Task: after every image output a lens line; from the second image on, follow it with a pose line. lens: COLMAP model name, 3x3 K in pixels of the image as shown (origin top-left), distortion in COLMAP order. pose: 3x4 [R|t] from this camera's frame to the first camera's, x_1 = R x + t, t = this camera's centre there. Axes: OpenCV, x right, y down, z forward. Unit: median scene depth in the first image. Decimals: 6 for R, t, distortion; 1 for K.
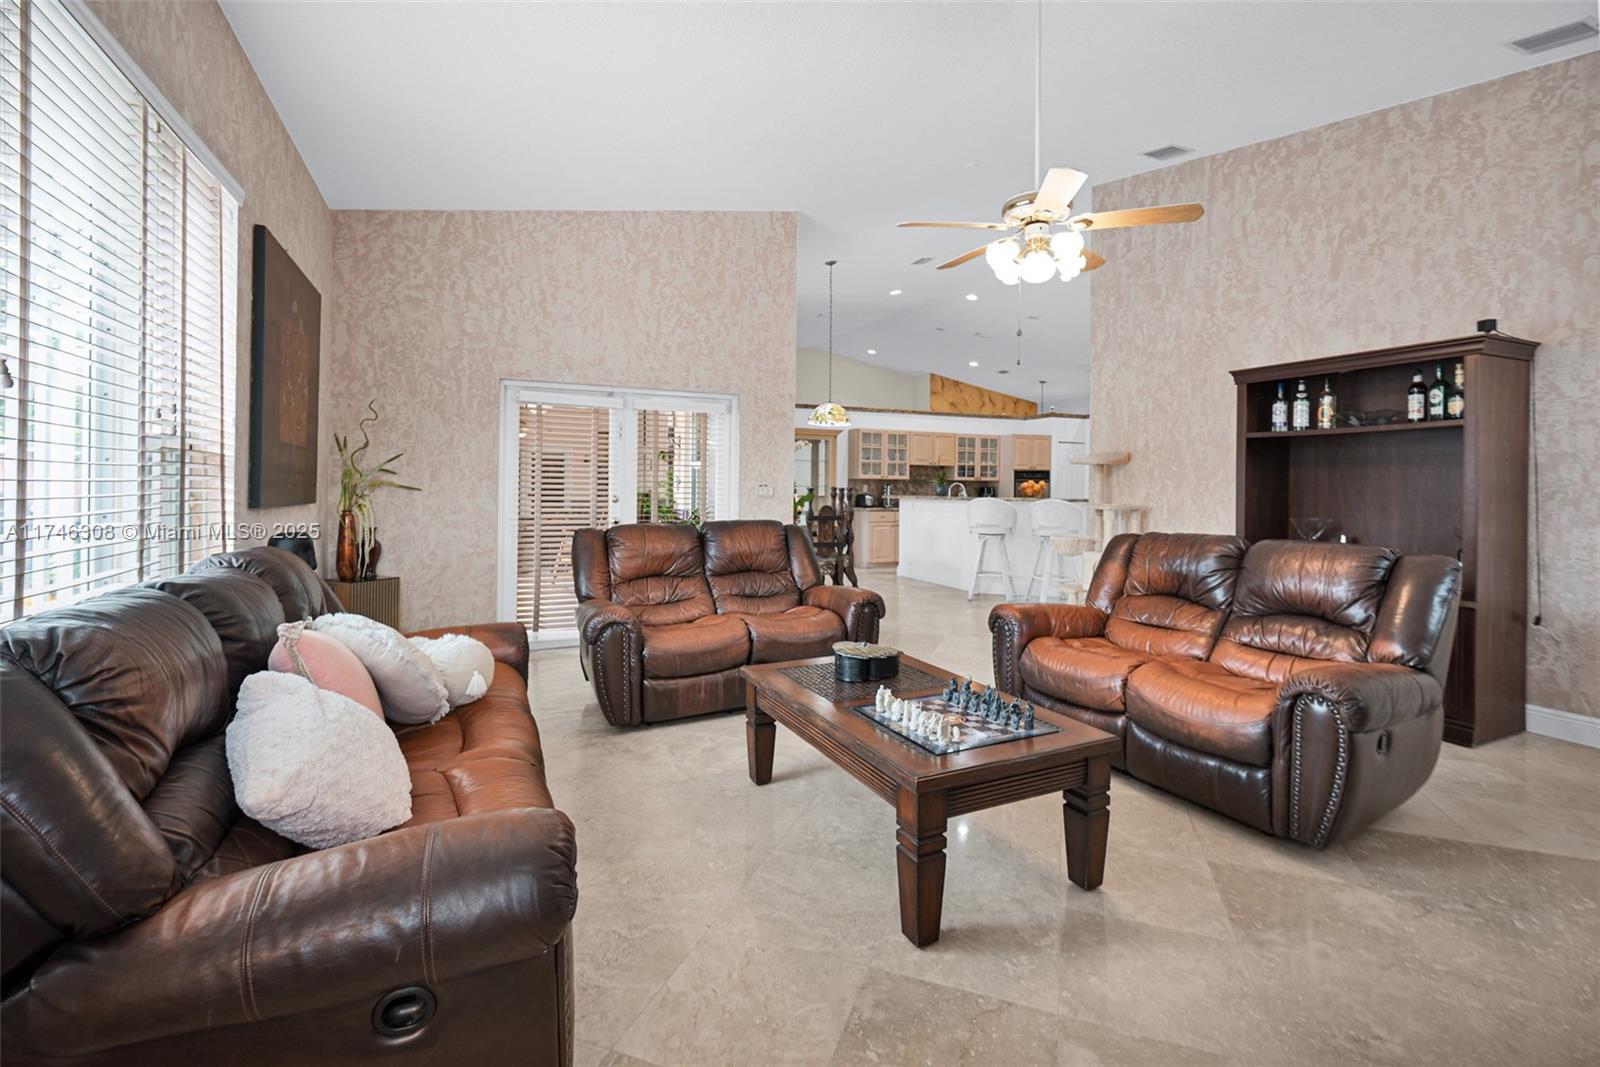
lens RADIAL K [[705.6, 0, 794.2], [0, 705.6, 487.3], [0, 0, 1]] dist [-0.003155, 0.001921]
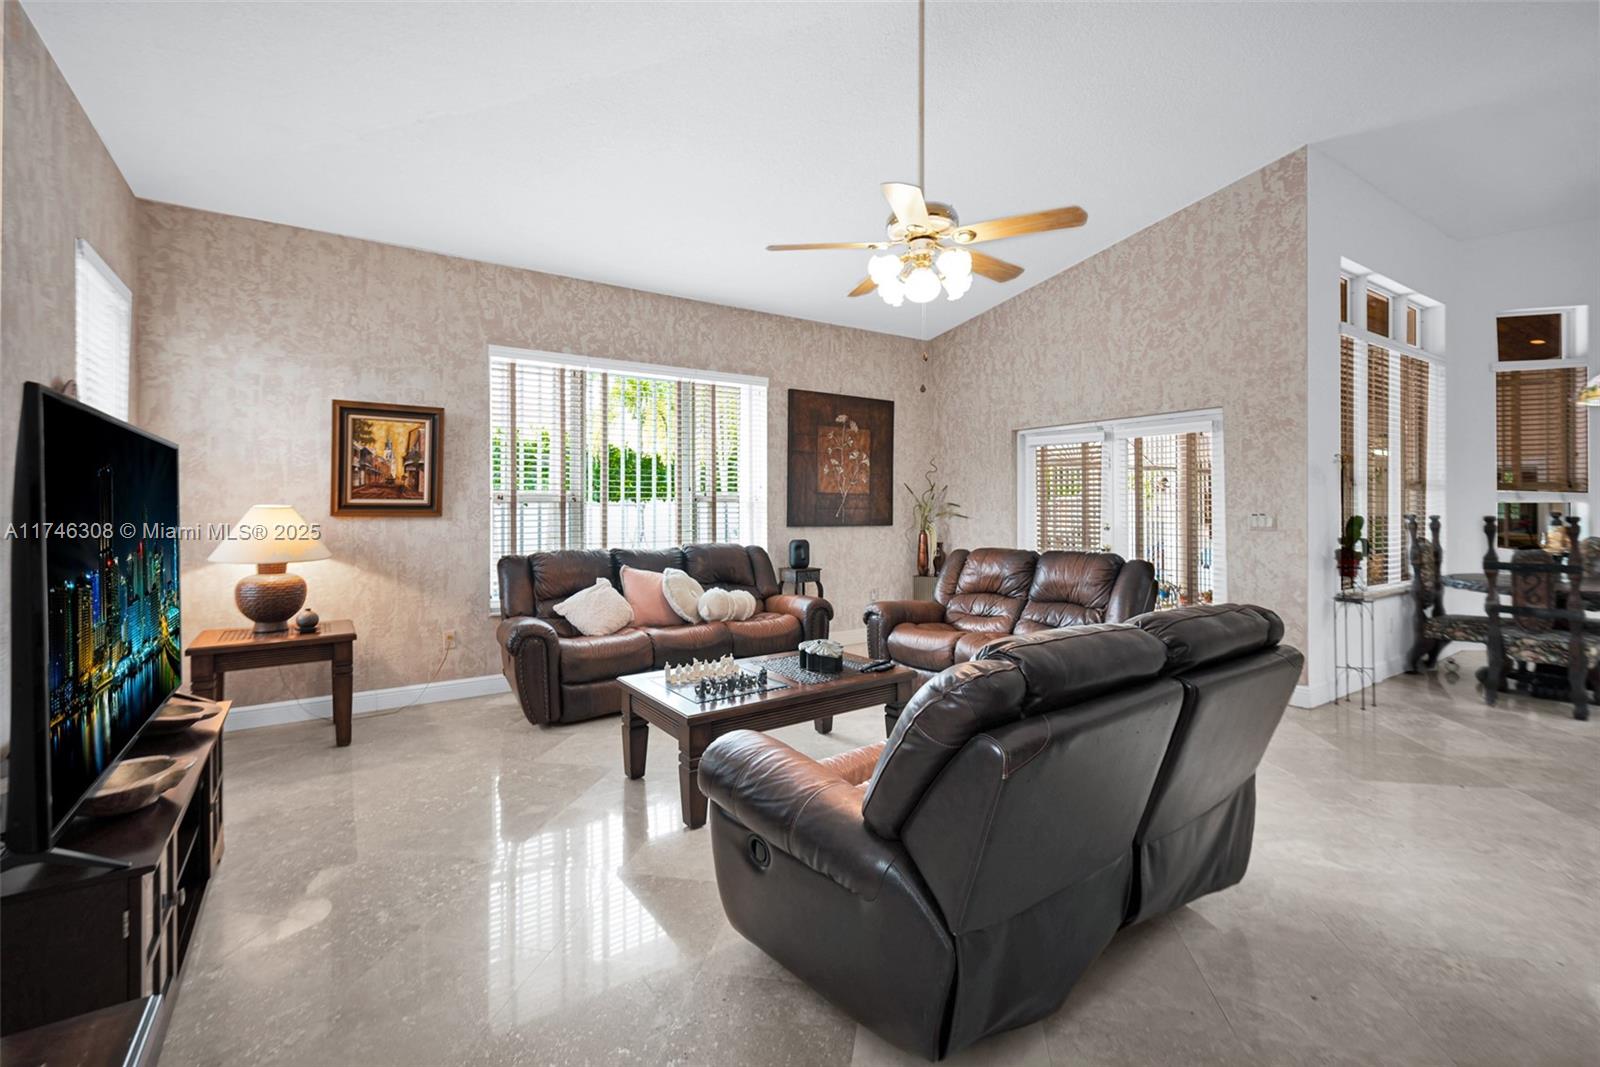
lens RADIAL K [[705.6, 0, 823.9], [0, 705.6, 504.4], [0, 0, 1]] dist [-0.003155, 0.001921]
pose [[0.178563, -0.015295, -0.983810, 0.688976], [-0.002662, 0.999868, -0.016027, -0.000424], [0.983925, 0.005481, 0.178498, 0.397961]]
